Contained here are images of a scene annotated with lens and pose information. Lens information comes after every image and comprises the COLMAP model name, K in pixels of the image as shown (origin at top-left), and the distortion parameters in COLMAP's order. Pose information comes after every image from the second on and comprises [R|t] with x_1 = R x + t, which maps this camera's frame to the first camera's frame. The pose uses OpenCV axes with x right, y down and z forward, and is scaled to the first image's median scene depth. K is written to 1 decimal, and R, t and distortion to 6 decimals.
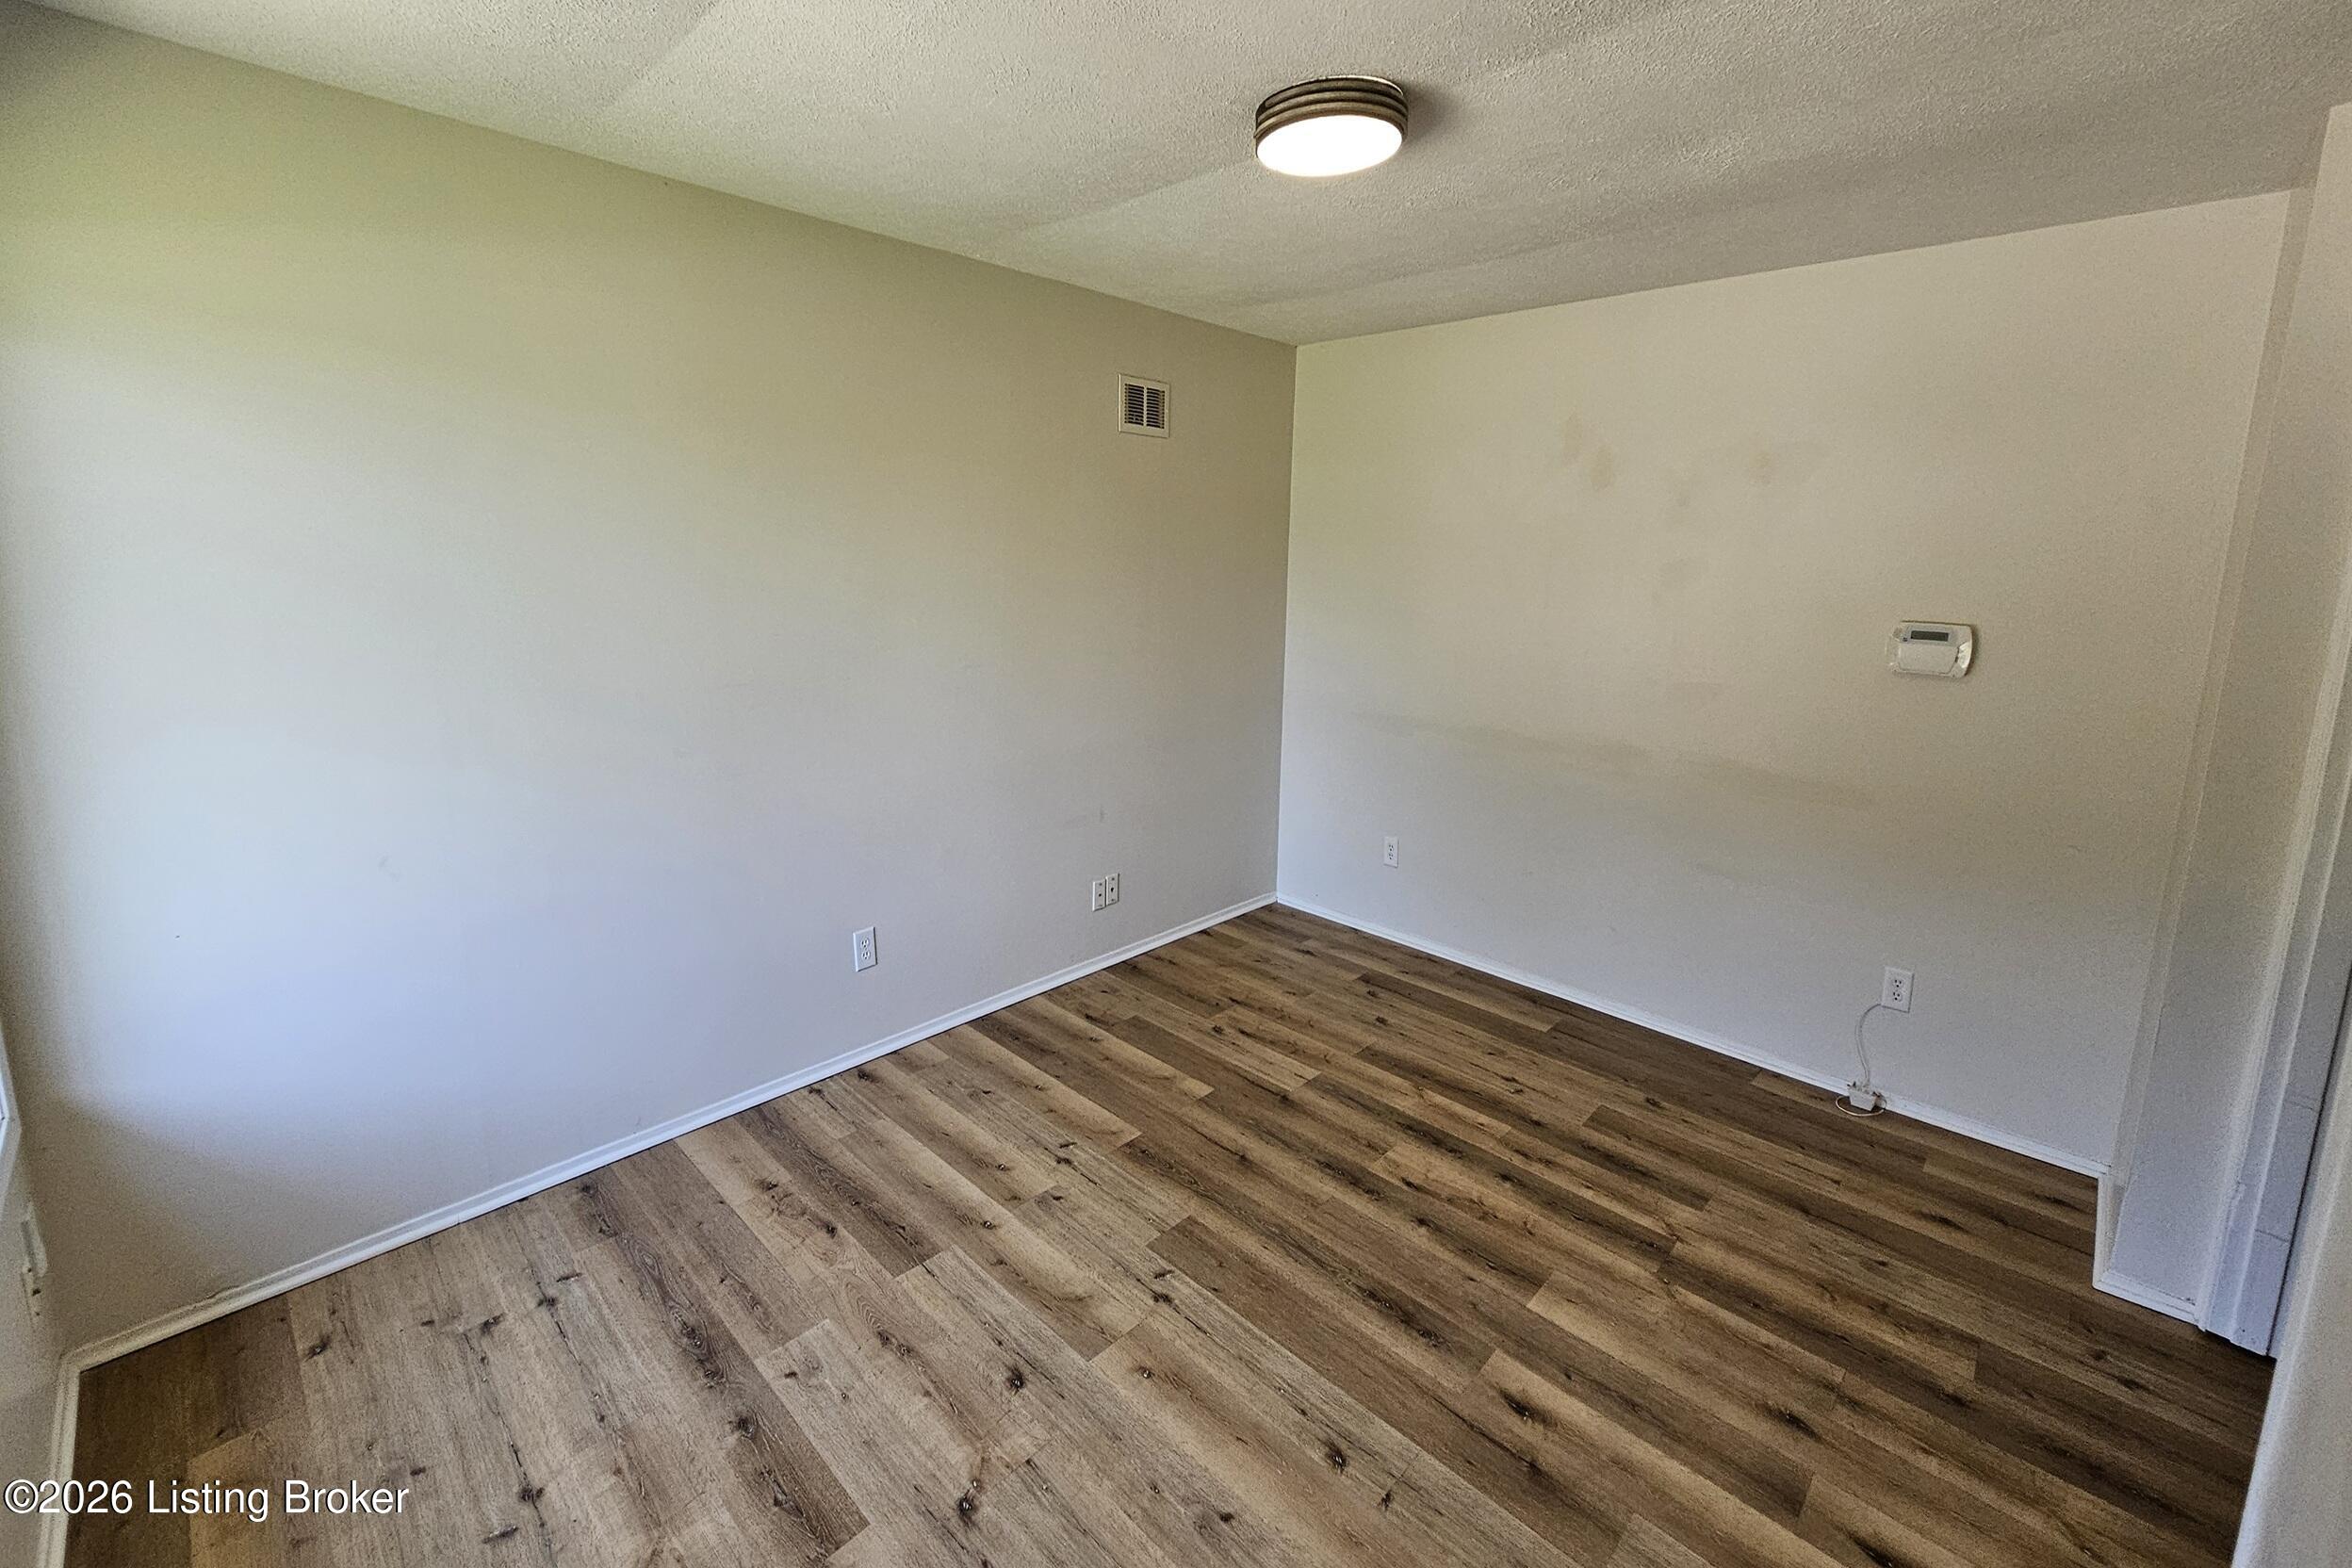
lens RADIAL K [[972.8, 0, 1183.1], [0, 972.8, 692.8], [0, 0, 1]] dist [0.002794, 0.000615]
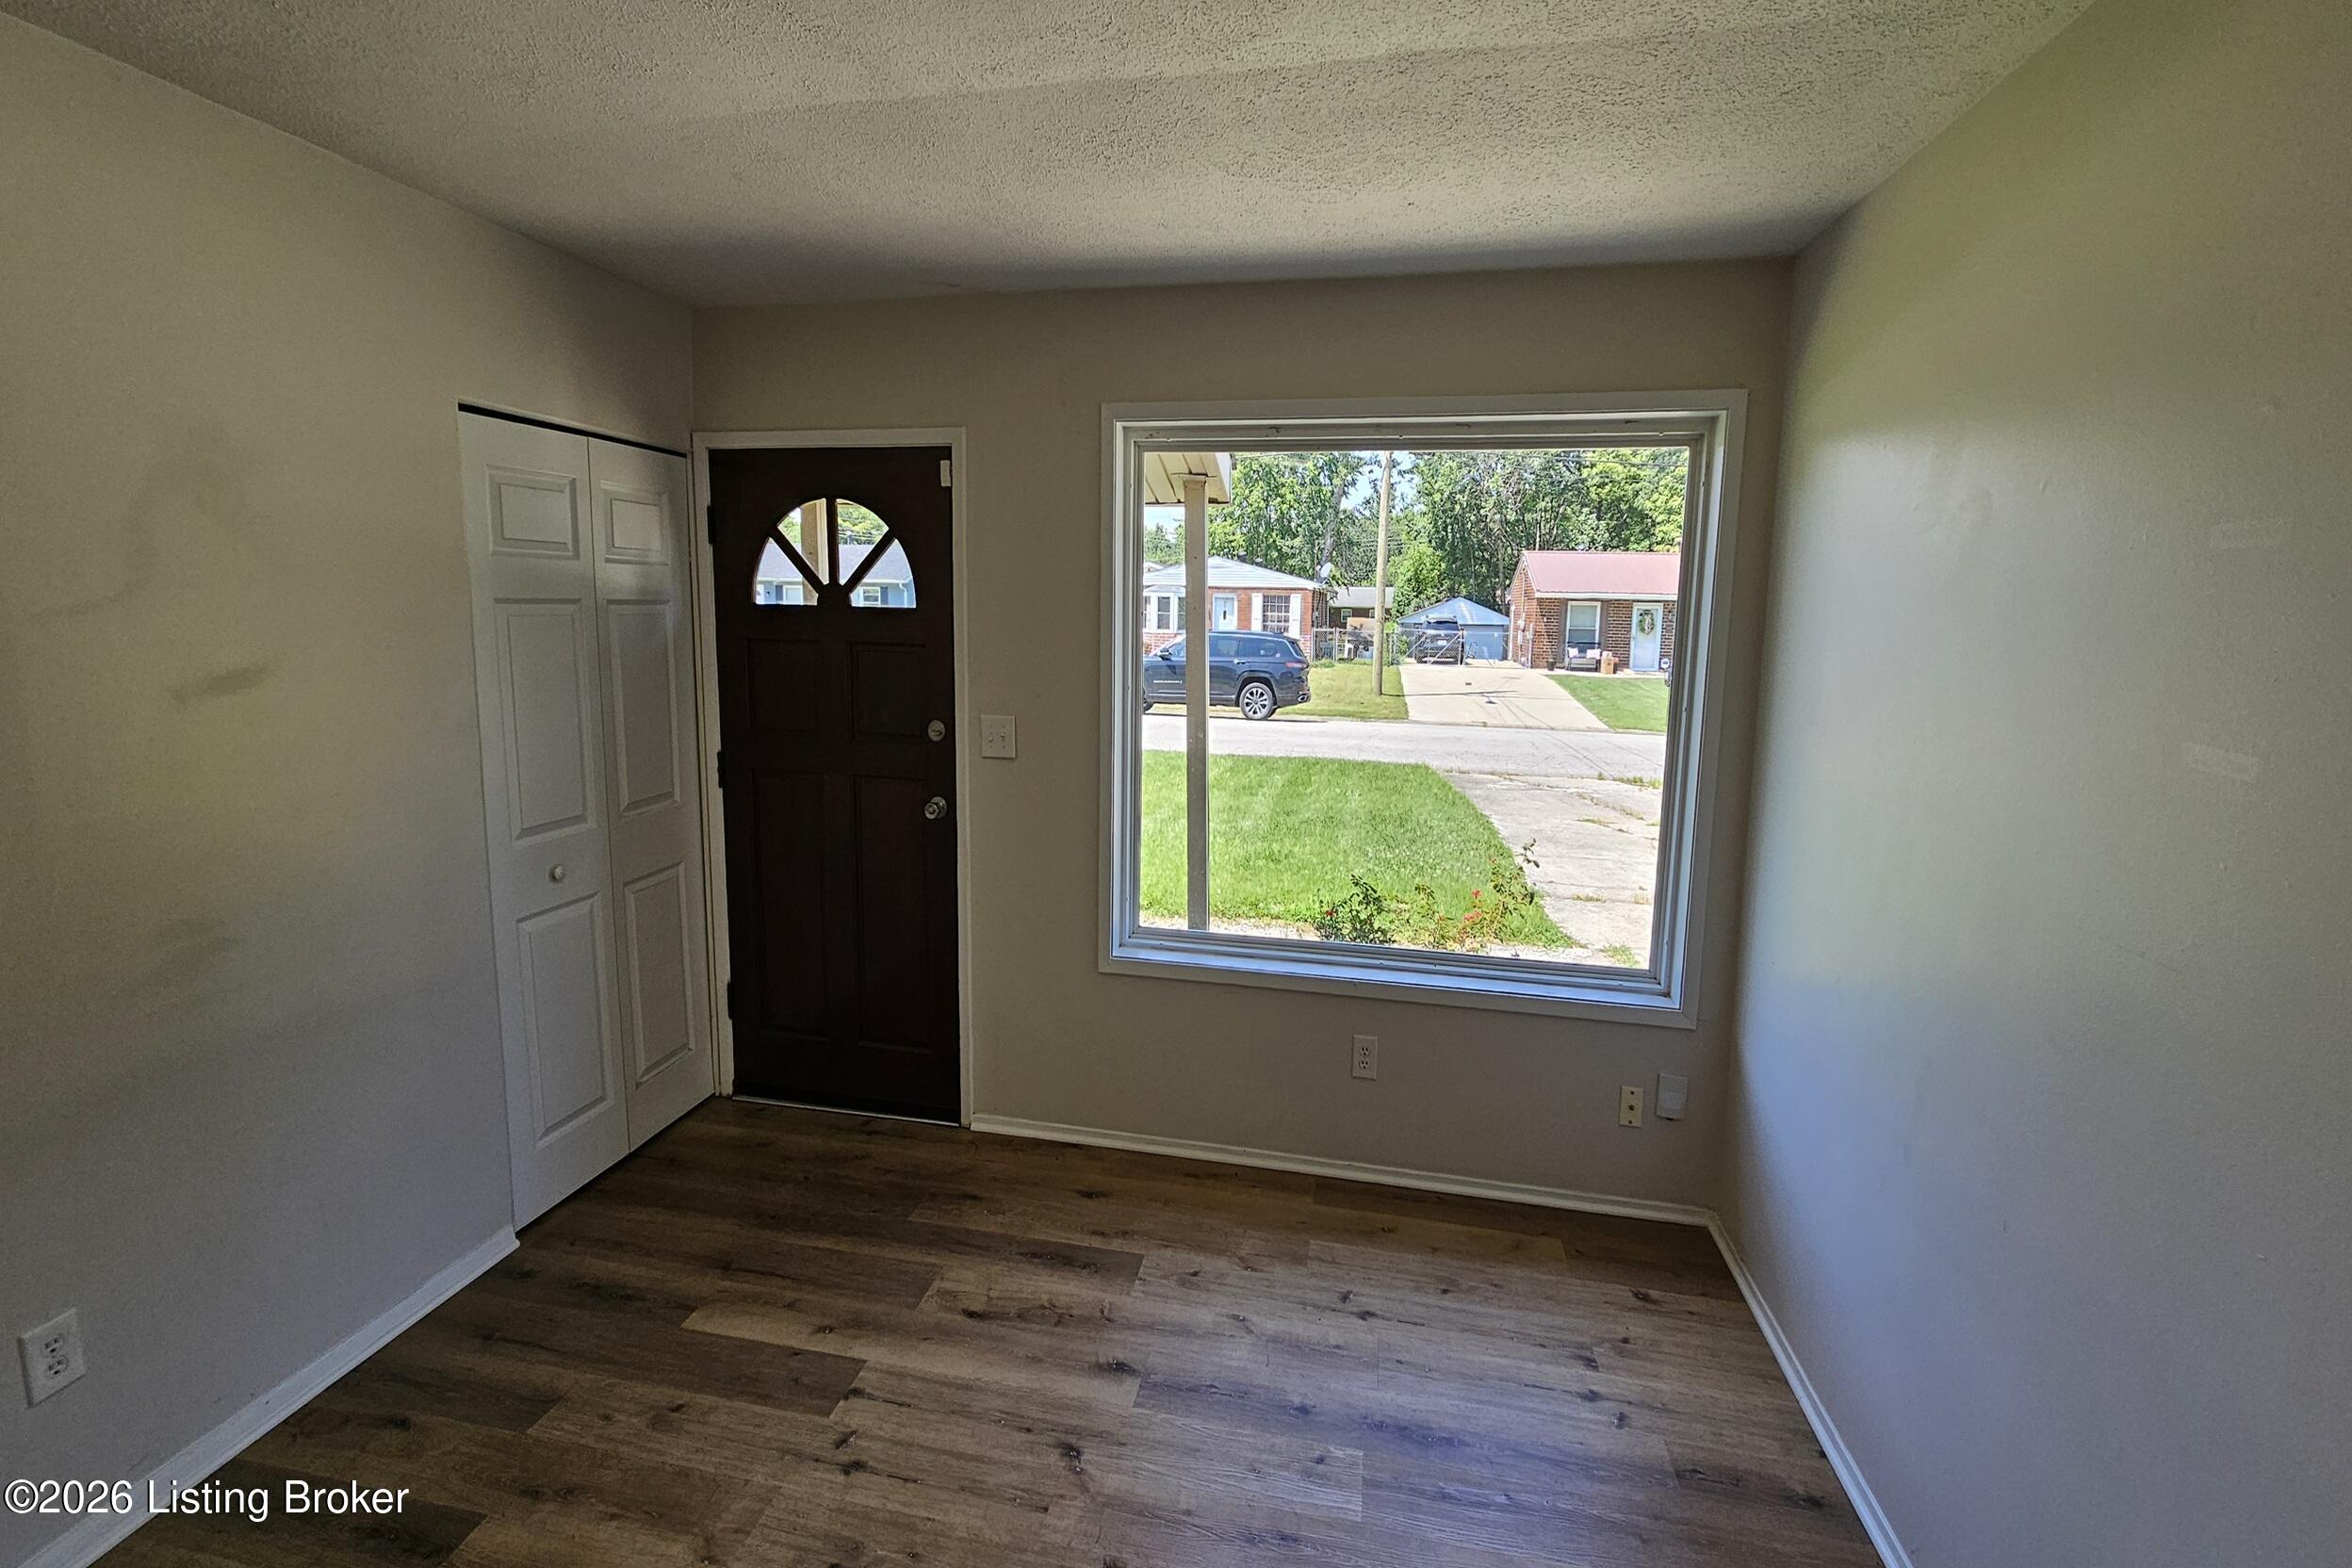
lens RADIAL K [[972.8, 0, 1188.5], [0, 972.8, 723.4], [0, 0, 1]] dist [0.002794, 0.000615]
pose [[-0.841534, 0.025822, -0.539587, 0.169992], [-0.118522, 0.965694, 0.231059, -0.175538], [0.527042, 0.258397, -0.809603, 1.187202]]
